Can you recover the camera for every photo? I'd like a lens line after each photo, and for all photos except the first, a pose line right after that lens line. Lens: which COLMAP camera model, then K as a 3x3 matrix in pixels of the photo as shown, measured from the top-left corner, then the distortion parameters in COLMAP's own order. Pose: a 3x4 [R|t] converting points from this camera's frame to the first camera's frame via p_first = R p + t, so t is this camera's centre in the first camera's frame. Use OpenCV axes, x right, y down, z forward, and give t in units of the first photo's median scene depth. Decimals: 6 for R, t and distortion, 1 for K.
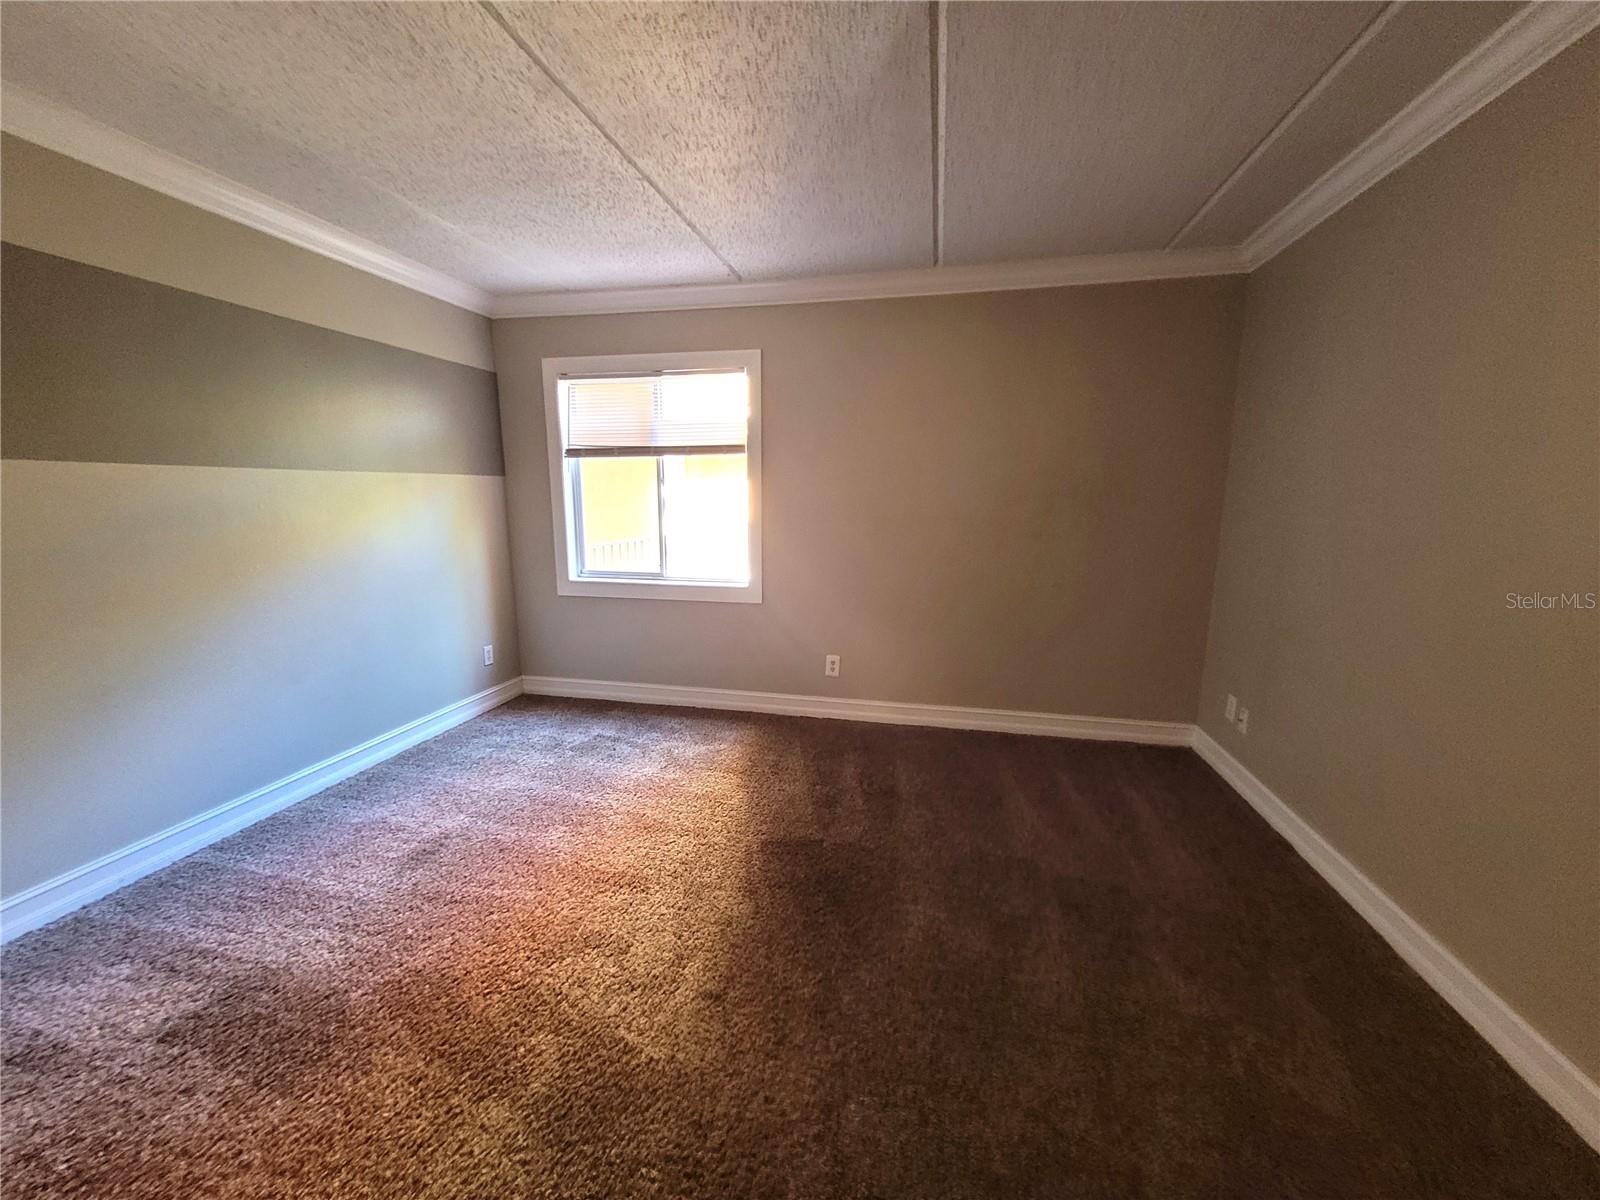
lens RADIAL K [[619.0, 0, 806.4], [0, 619.0, 601.3], [0, 0, 1]] dist [0.019941, -0.002514]
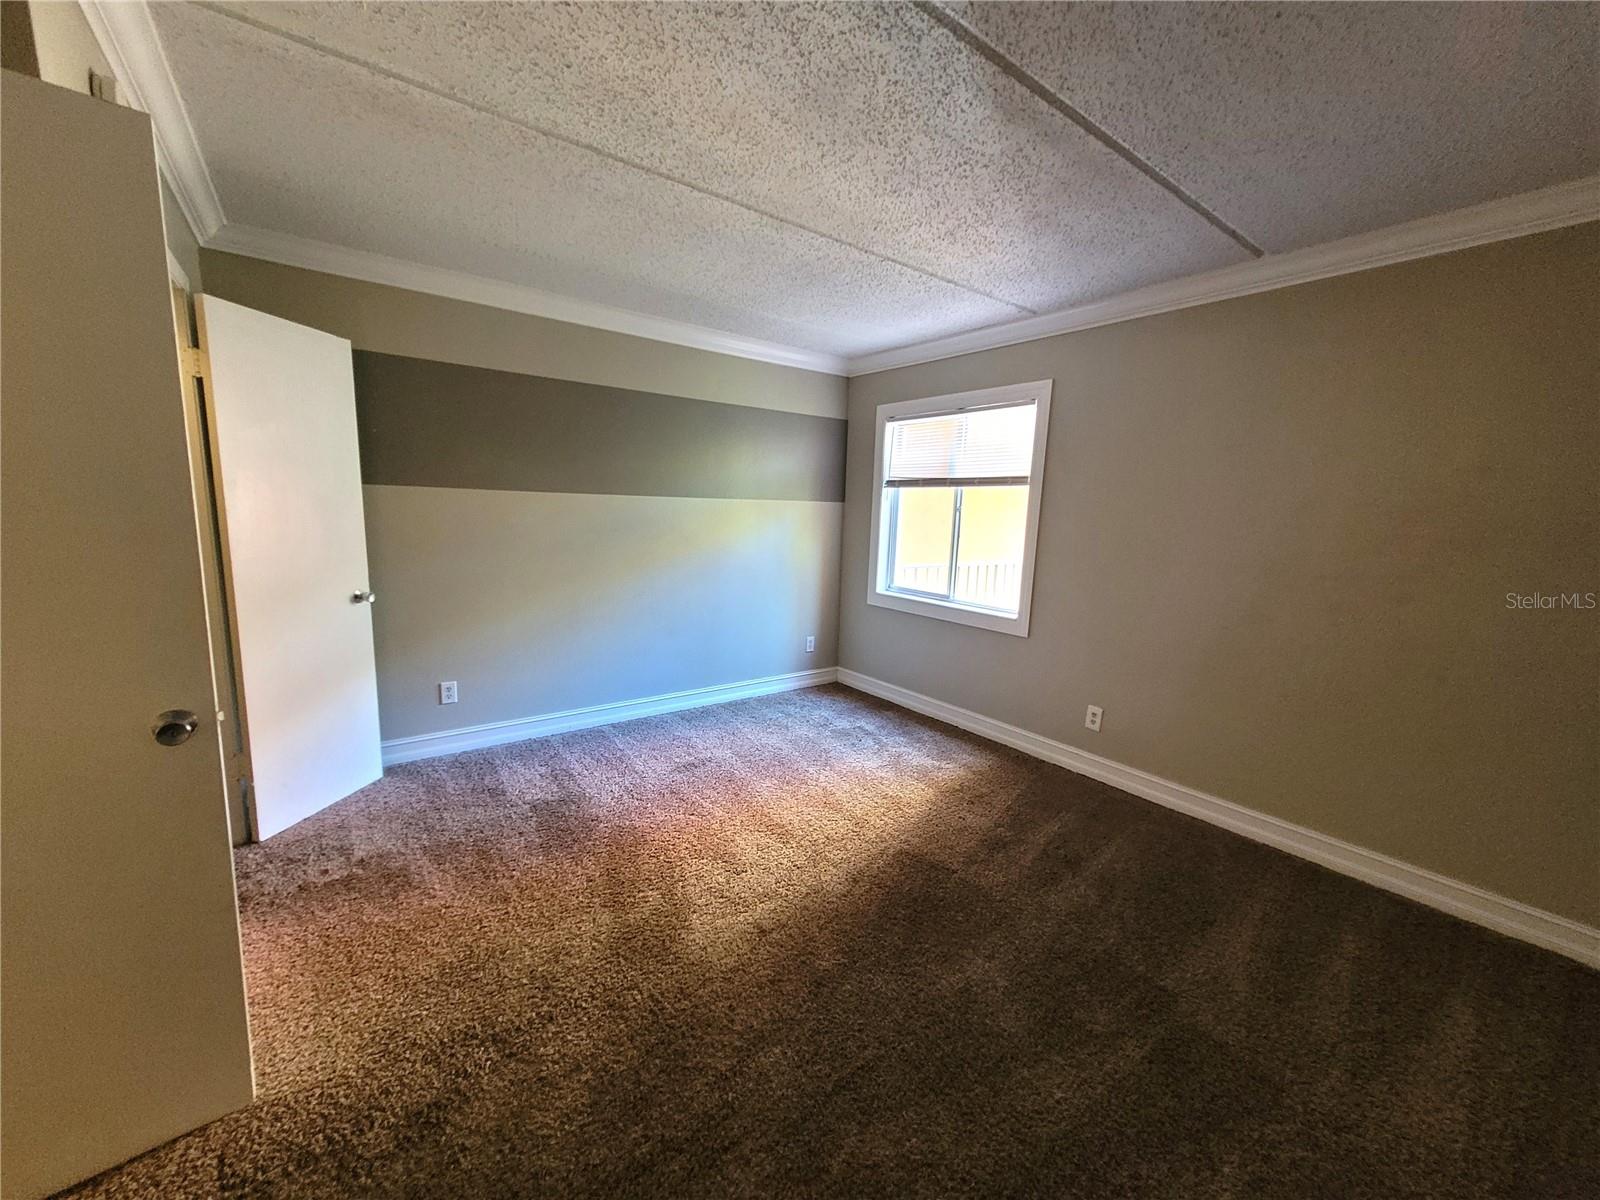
lens RADIAL K [[619.0, 0, 806.4], [0, 619.0, 601.3], [0, 0, 1]] dist [0.019941, -0.002514]
pose [[0.764196, 0.121047, -0.633523, 0.302803], [-0.144710, 0.989368, 0.014479, -0.018147], [0.628541, 0.080612, 0.773588, 0.027216]]
